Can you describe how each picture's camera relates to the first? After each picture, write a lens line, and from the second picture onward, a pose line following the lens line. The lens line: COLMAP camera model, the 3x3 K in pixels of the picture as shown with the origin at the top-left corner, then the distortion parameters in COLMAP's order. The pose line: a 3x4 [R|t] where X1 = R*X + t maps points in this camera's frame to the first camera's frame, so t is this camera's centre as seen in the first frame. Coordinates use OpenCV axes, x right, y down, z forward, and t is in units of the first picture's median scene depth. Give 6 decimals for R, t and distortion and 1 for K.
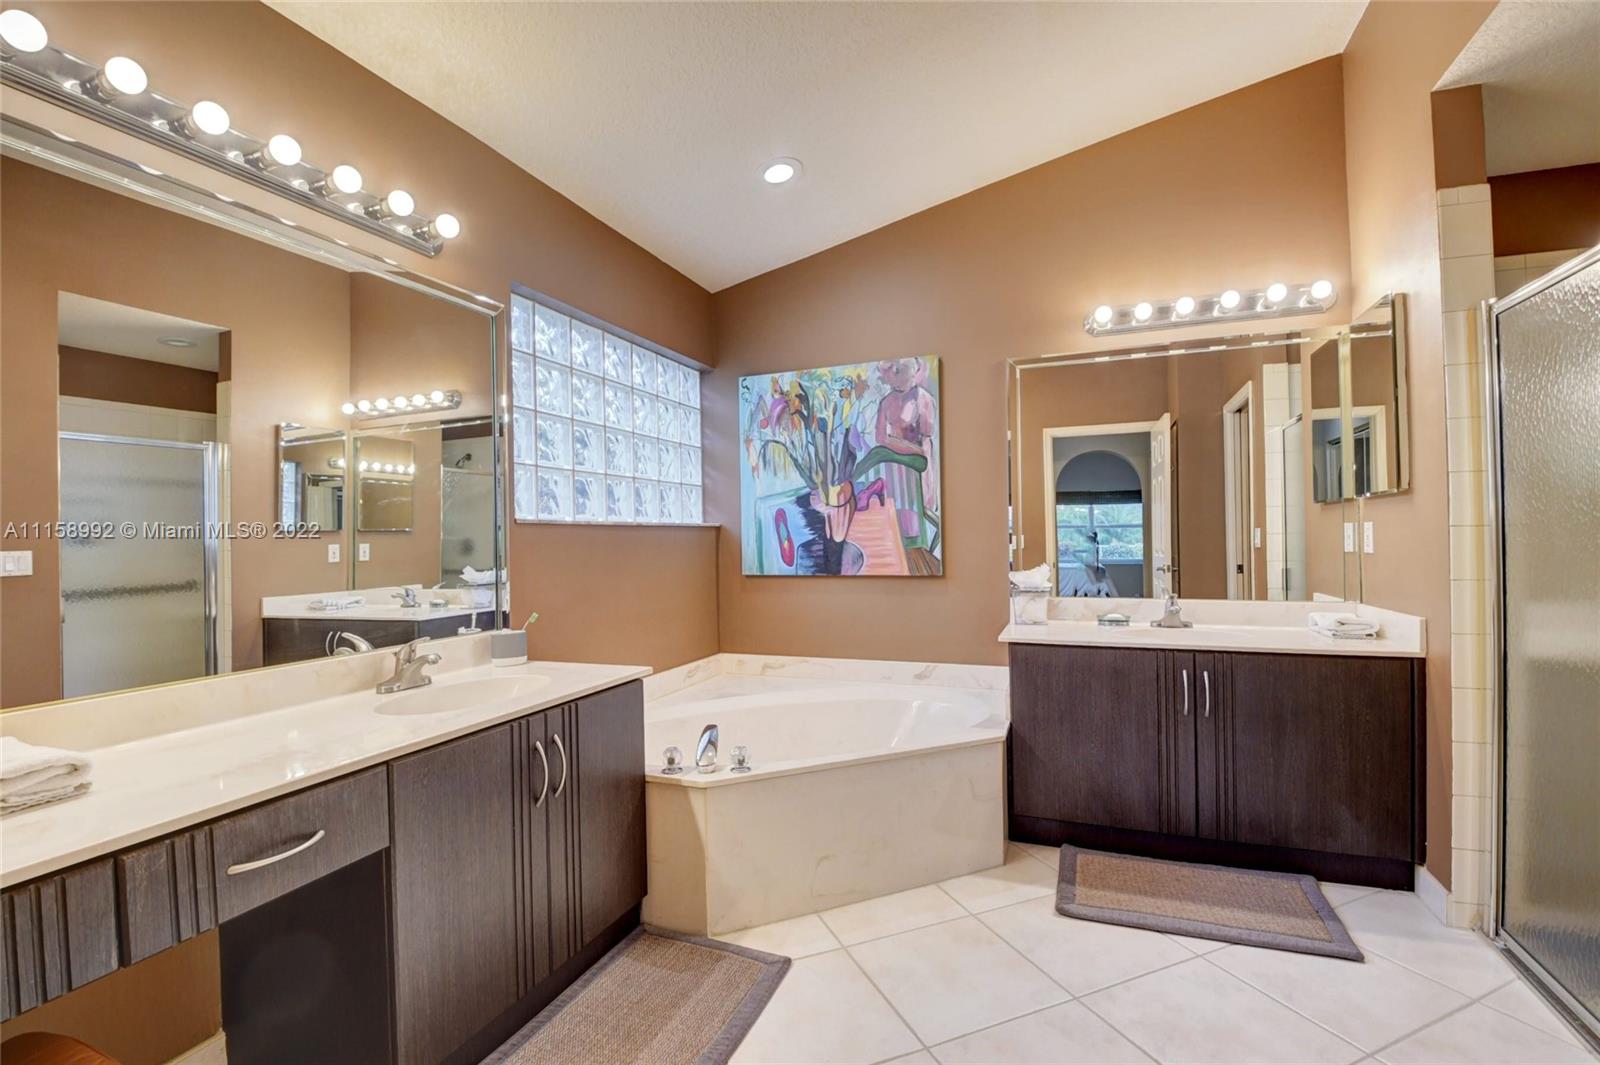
lens RADIAL K [[706.8, 0, 801.8], [0, 706.8, 527.5], [0, 0, 1]] dist [0.004030, -0.016695]
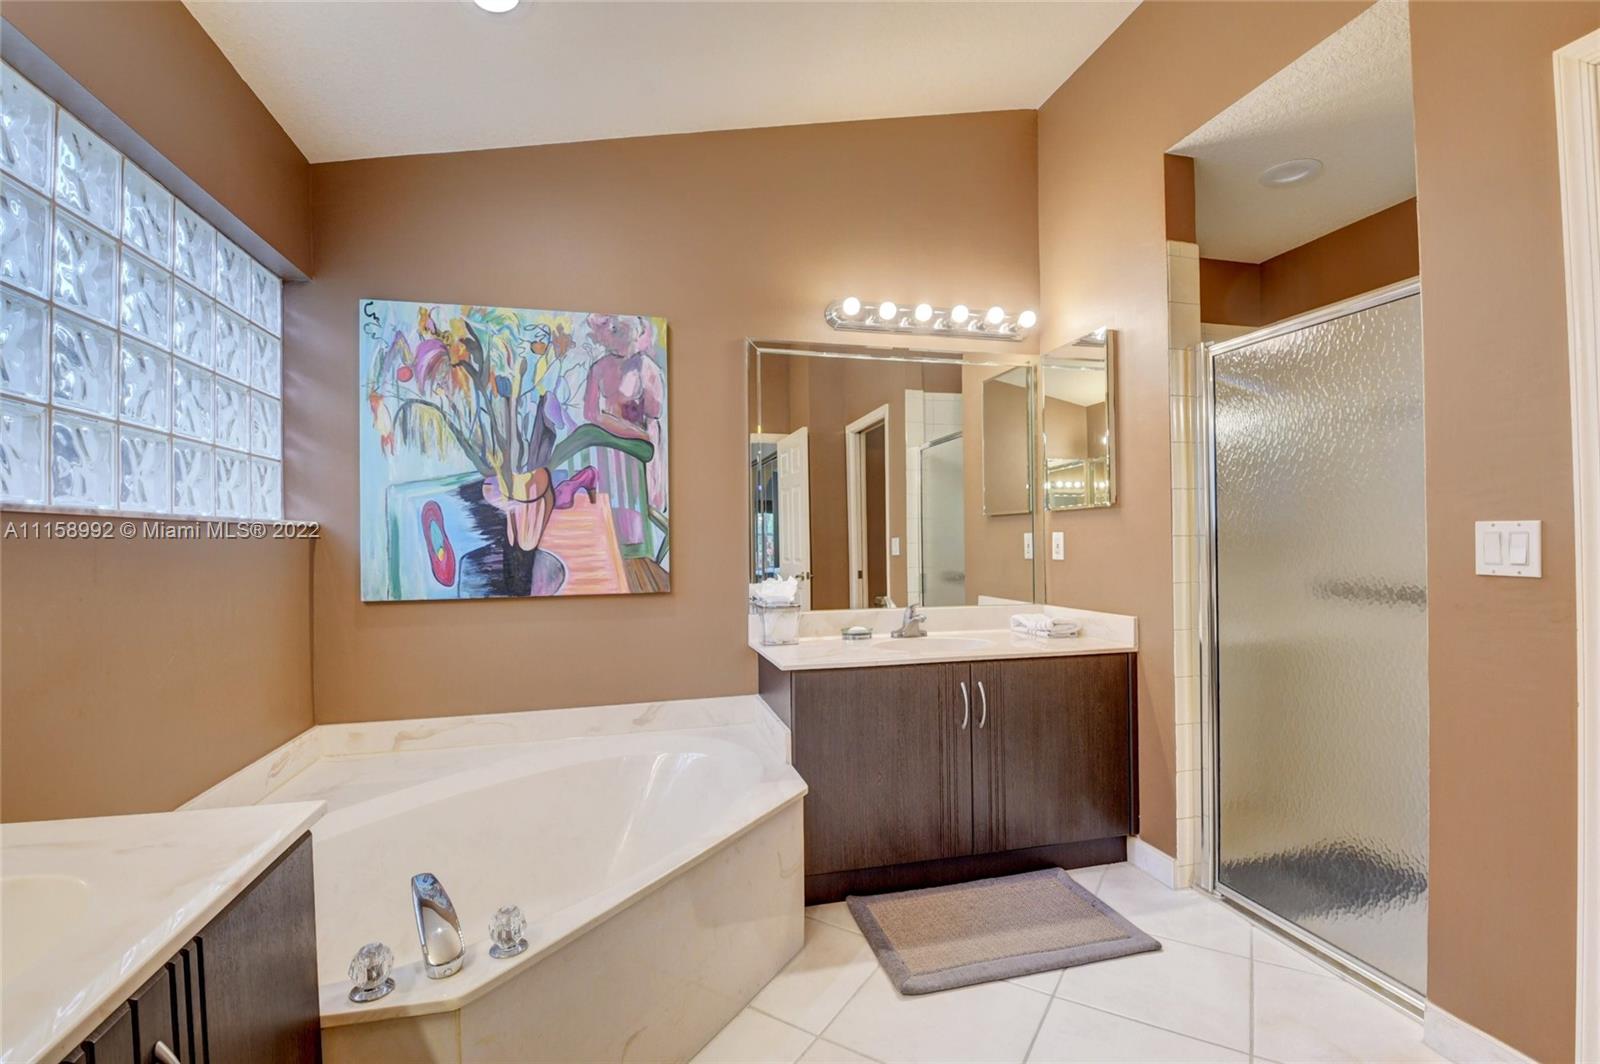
lens RADIAL K [[706.8, 0, 795.9], [0, 706.8, 531.2], [0, 0, 1]] dist [0.004030, -0.016695]
pose [[0.811371, 0.015323, 0.584331, -0.156413], [-0.011107, 0.999880, -0.010797, 0.005671], [-0.584426, 0.002271, 0.811444, 0.263098]]
